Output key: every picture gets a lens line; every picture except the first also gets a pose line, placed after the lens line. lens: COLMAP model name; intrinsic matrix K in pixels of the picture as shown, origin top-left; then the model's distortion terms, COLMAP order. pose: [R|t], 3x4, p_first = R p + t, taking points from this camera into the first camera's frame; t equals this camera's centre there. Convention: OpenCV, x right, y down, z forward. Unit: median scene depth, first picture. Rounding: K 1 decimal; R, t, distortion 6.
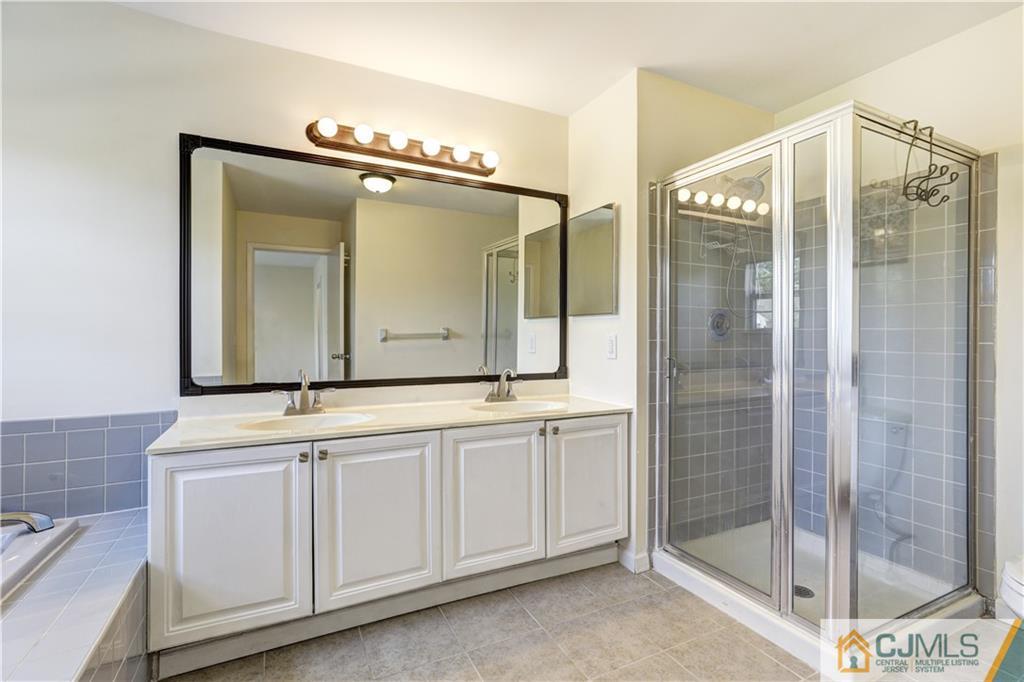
lens RADIAL K [[485.9, 0, 516.0], [0, 485.9, 335.3], [0, 0, 1]] dist [-0.004613, -0.000112]
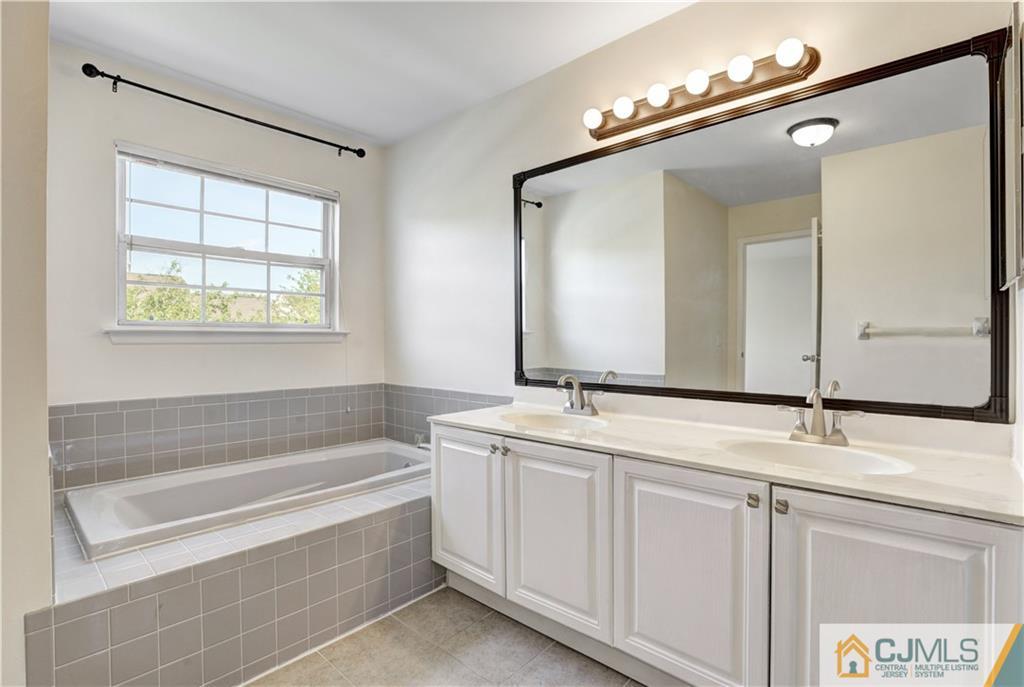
lens RADIAL K [[485.9, 0, 514.7], [0, 485.9, 345.8], [0, 0, 1]] dist [-0.004613, -0.000112]
pose [[0.368620, 0.012925, -0.929490, 0.444184], [0.013471, 0.999724, 0.019244, 0.000599], [0.929483, -0.019615, 0.368344, 0.490926]]
